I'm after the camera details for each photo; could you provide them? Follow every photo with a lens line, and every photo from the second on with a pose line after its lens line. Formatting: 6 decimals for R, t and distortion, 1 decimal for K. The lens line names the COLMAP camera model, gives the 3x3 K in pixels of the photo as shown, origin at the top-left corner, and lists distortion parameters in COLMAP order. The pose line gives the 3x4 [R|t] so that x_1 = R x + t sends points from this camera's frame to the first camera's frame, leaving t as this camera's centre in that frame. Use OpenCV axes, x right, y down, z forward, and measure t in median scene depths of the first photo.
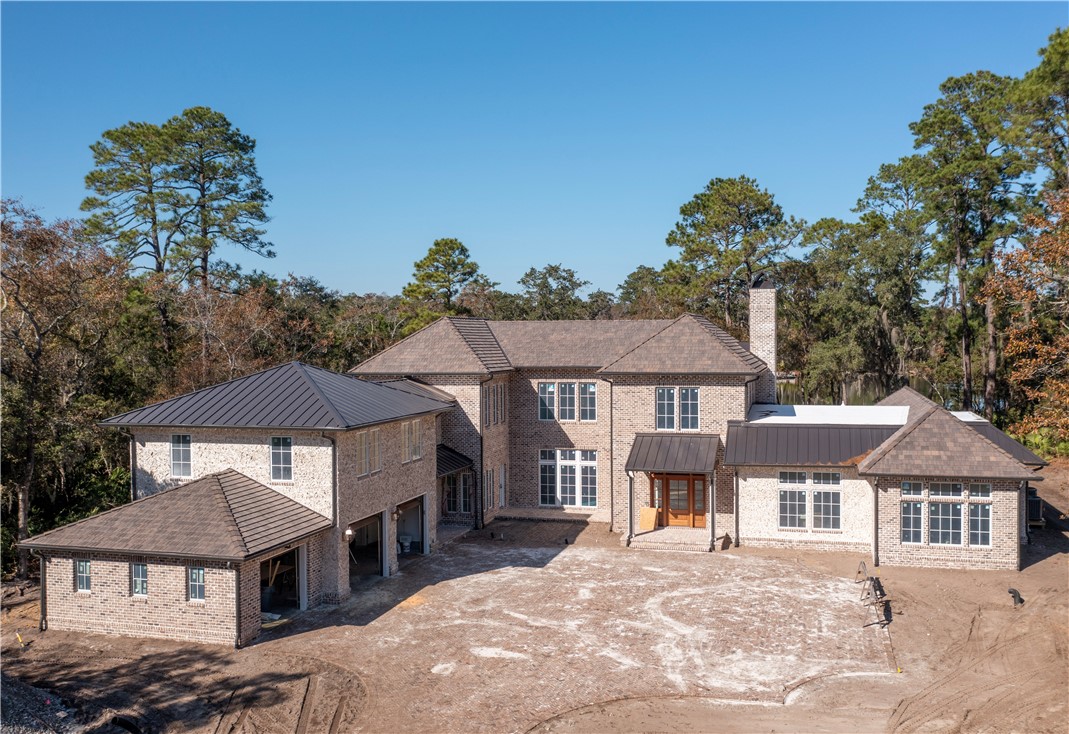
lens RADIAL K [[918.8, 0, 582.1], [0, 918.8, 364.6], [0, 0, 1]] dist [-0.017069, -0.007524]
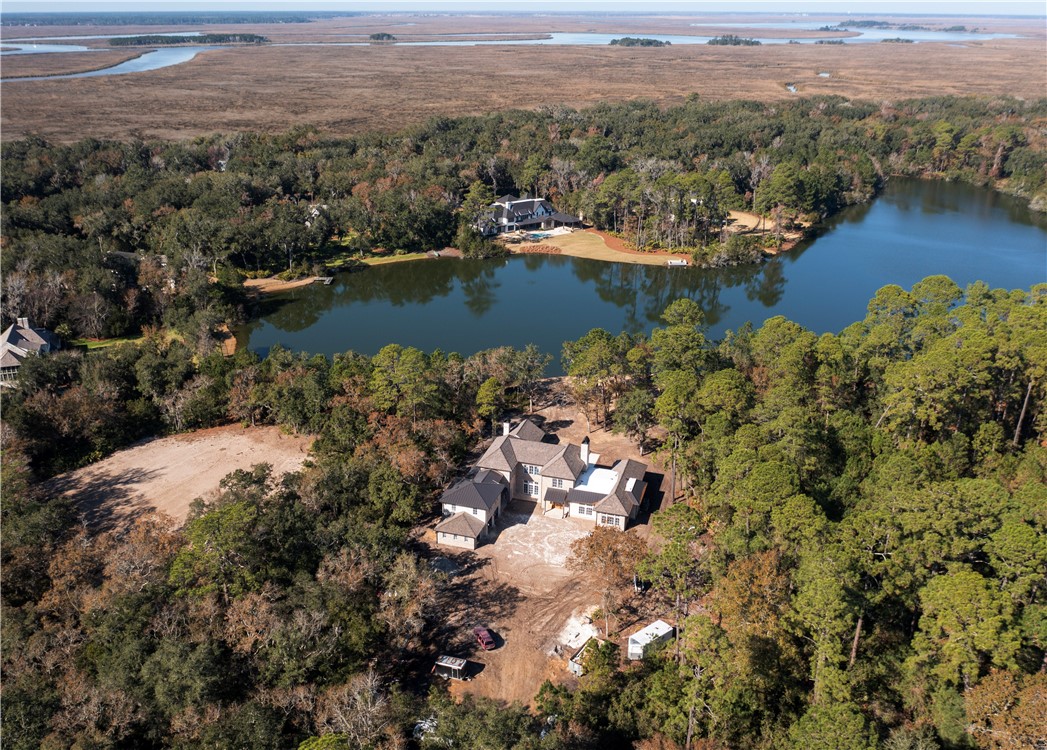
lens RADIAL K [[891.4, 0, 503.6], [0, 891.4, 388.3], [0, 0, 1]] dist [-0.013564, -0.000235]
pose [[0.998361, 0.035855, -0.044616, 0.030897], [-0.017720, 0.934803, 0.354723, -2.264710], [0.054426, -0.353351, 0.933906, -3.344955]]
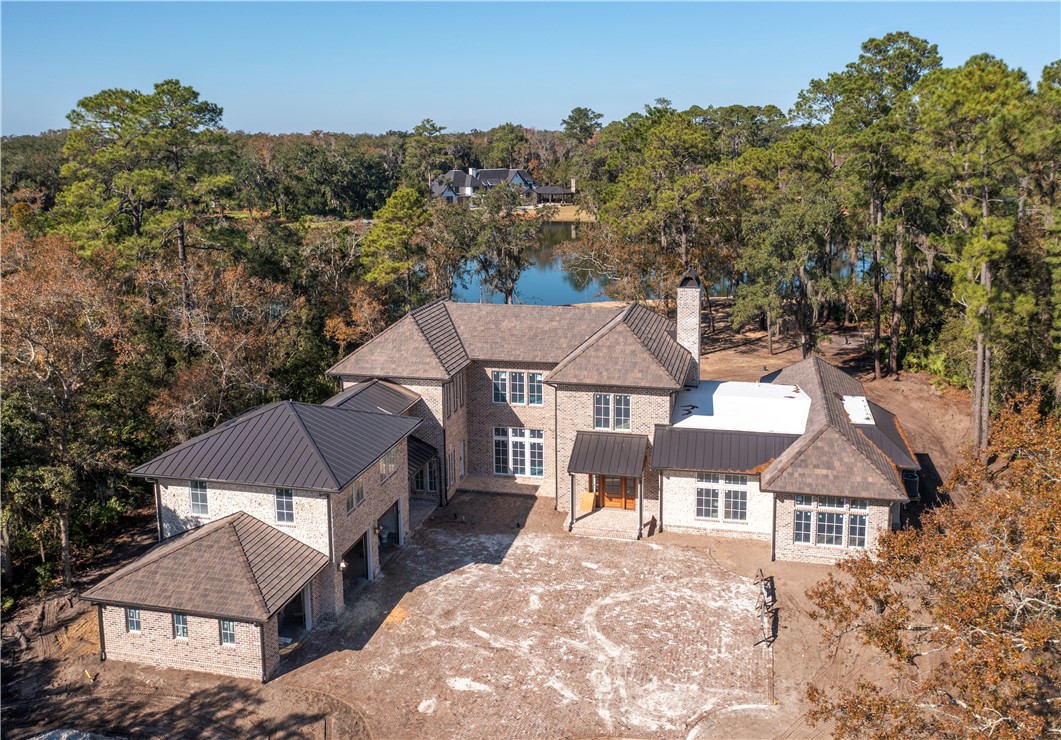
lens RADIAL K [[909.3, 0, 550.2], [0, 909.3, 282.7], [0, 0, 1]] dist [-0.016561, -0.006746]
pose [[0.999671, -0.005330, 0.025087, -0.004495], [0.002162, 0.992201, 0.124633, -0.329918], [-0.025556, -0.124538, 0.991886, -0.159715]]
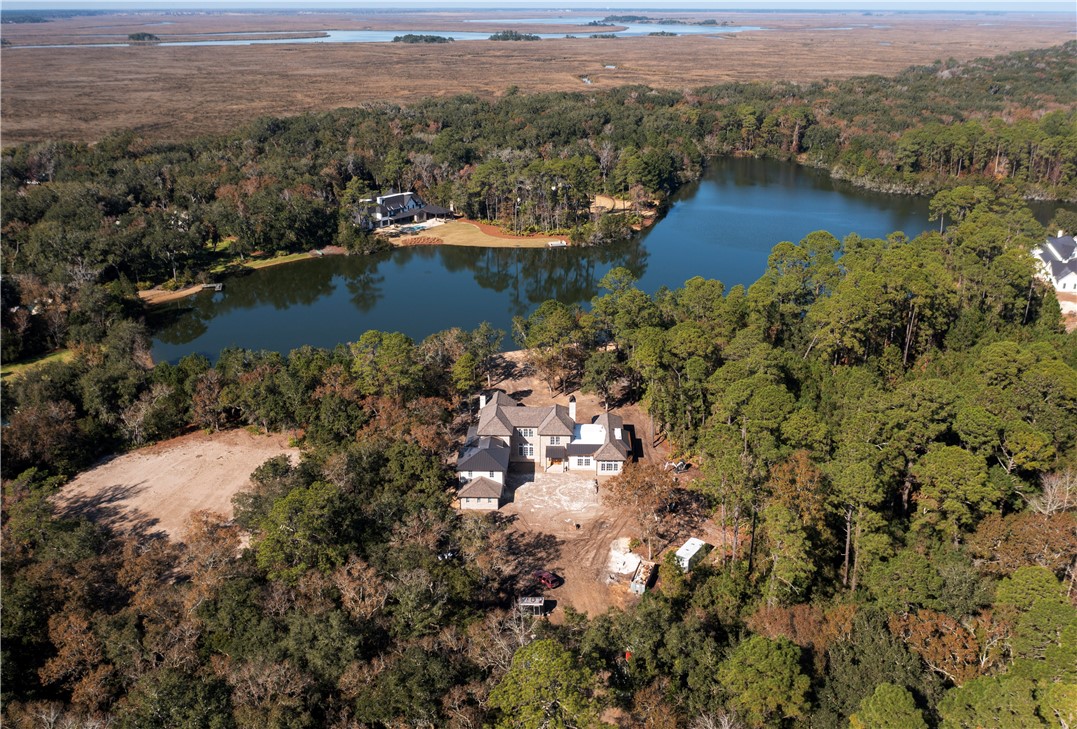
lens RADIAL K [[911.2, 0, 557.2], [0, 911.2, 363.6], [0, 0, 1]] dist [-0.011557, -0.000711]
pose [[0.972985, -0.071176, 0.219621, -1.064749], [-0.004202, 0.945671, 0.325097, -2.229420], [-0.230828, -0.317238, 0.919825, -3.780678]]
